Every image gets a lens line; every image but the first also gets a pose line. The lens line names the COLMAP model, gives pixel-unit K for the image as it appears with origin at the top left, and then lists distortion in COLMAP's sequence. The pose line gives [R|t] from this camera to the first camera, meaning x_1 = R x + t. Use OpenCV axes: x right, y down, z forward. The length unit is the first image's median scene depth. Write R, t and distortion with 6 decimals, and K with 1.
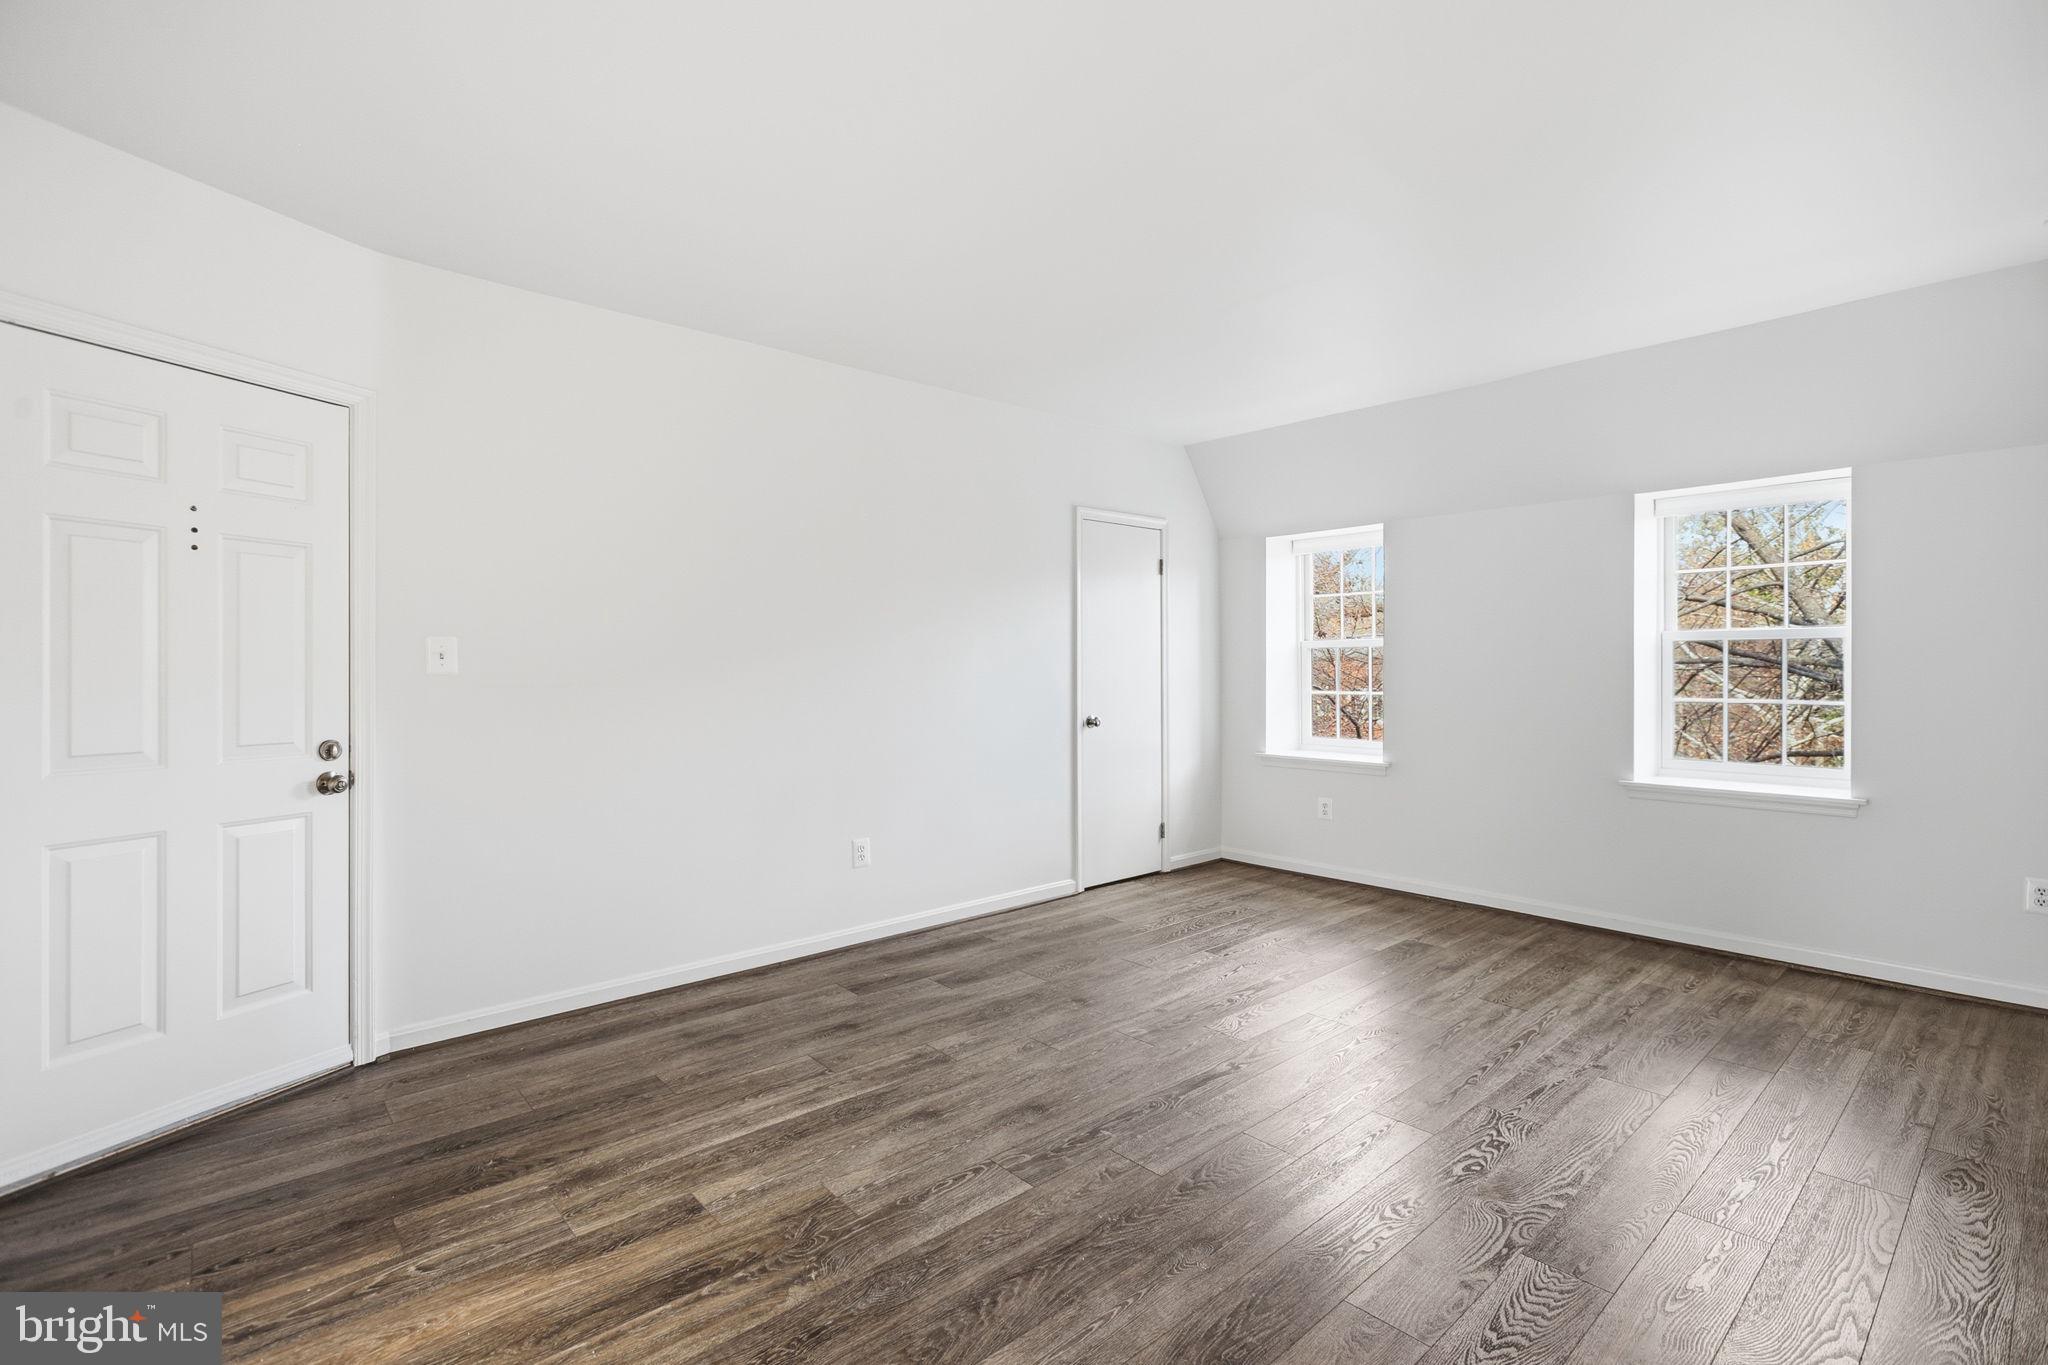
lens RADIAL K [[931.5, 0, 1033.2], [0, 931.5, 677.1], [0, 0, 1]] dist [-0.001900, 0.000236]
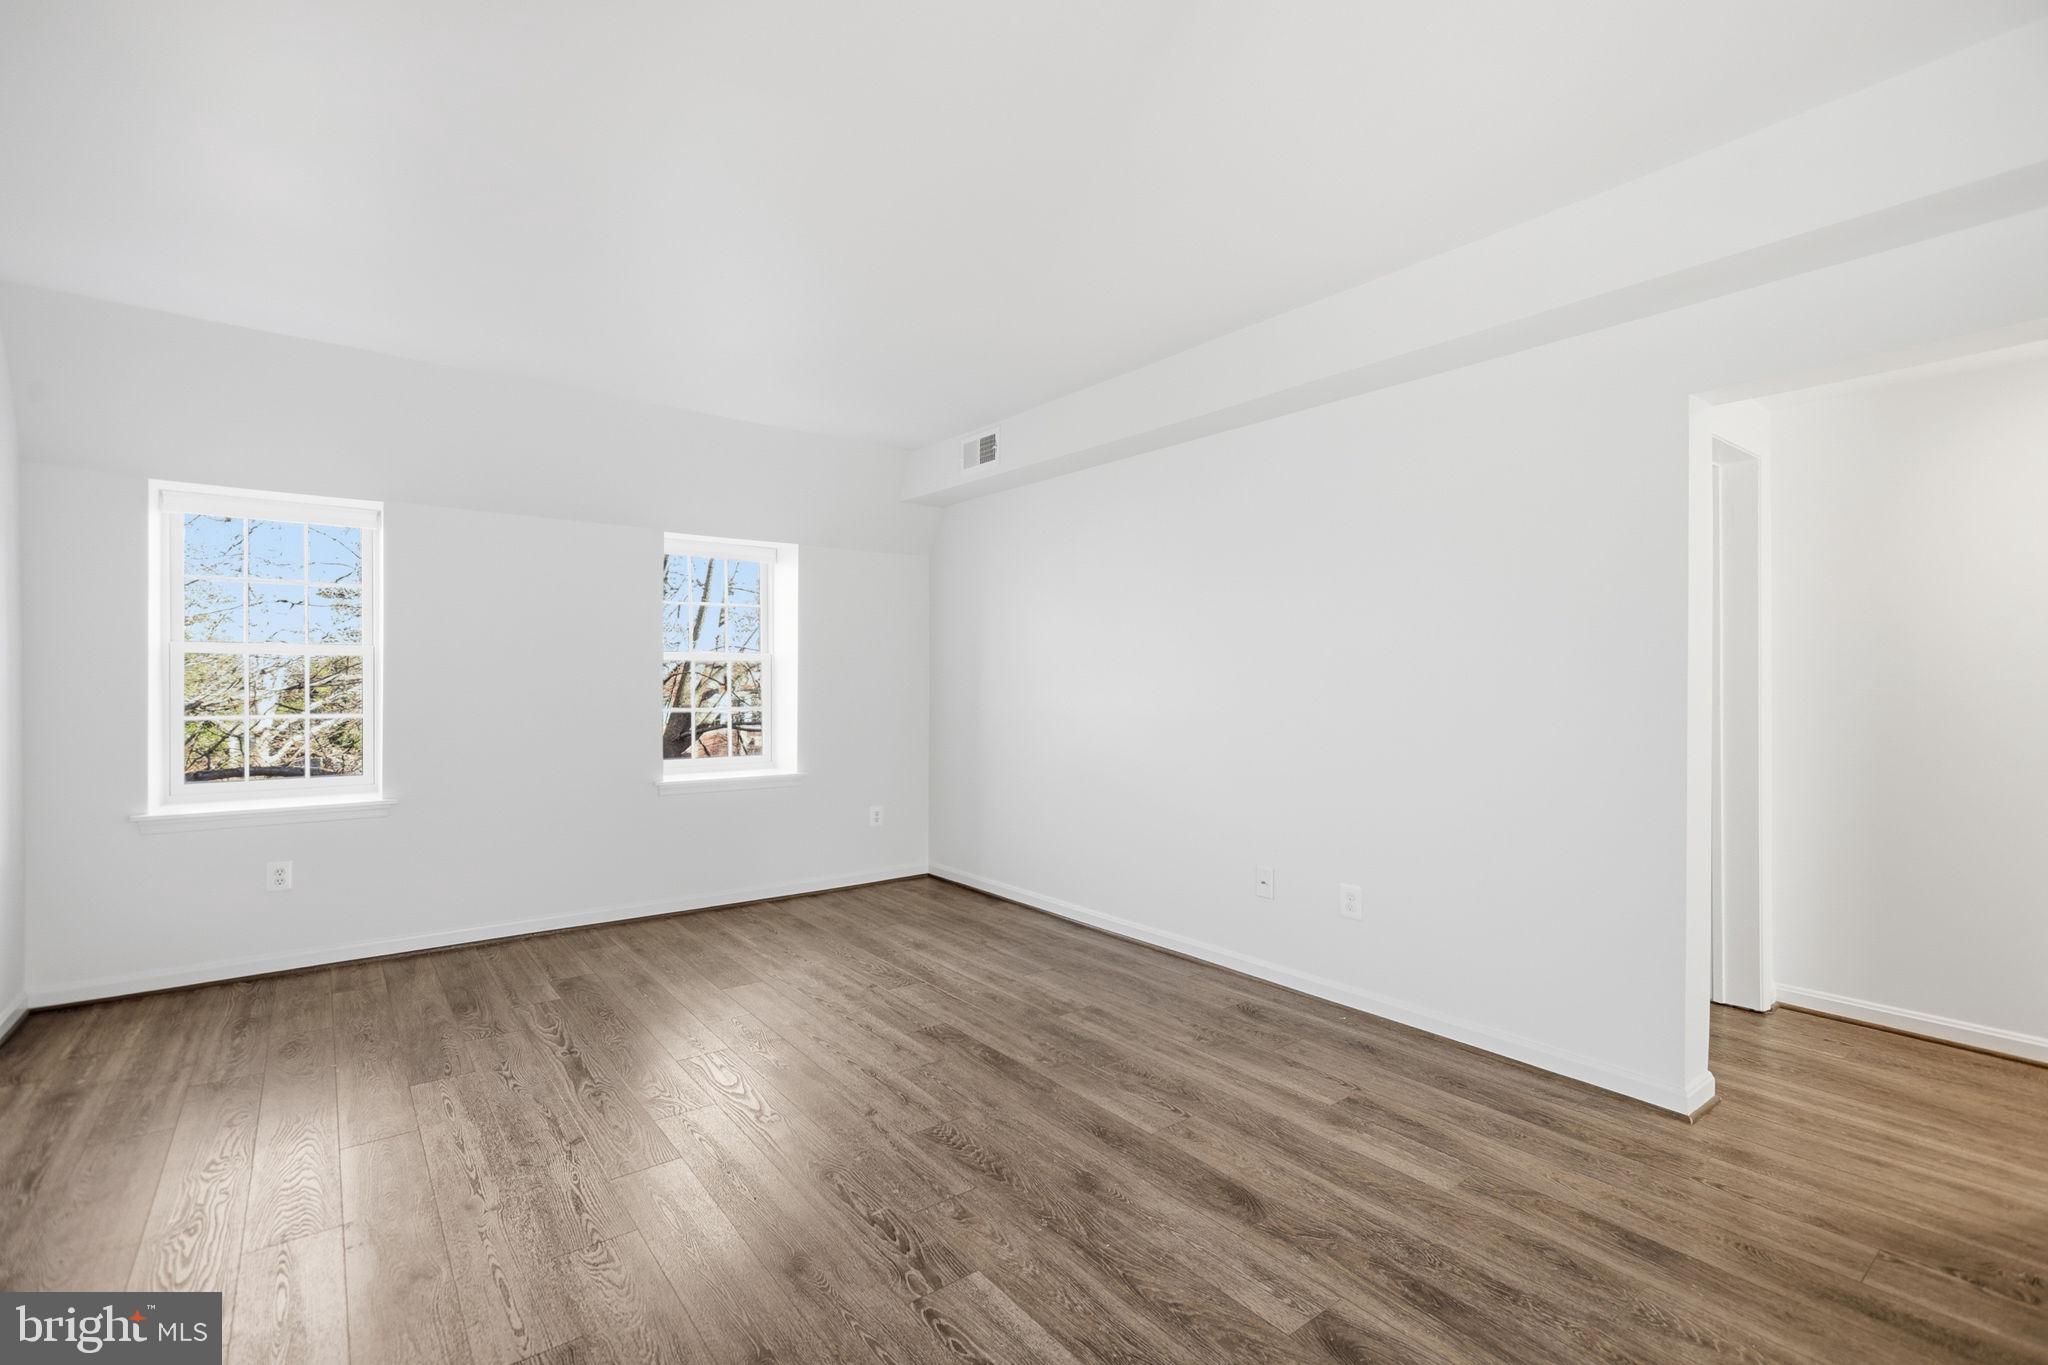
lens RADIAL K [[920.0, 0, 1024.0], [0, 920.0, 682.5], [0, 0, 1]] dist [0.000091, 0.000468]
pose [[0.070171, 0.001501, 0.997534, -0.479211], [0.008188, 0.999964, -0.002080, -0.003502], [-0.997501, 0.008314, 0.070157, 0.493330]]
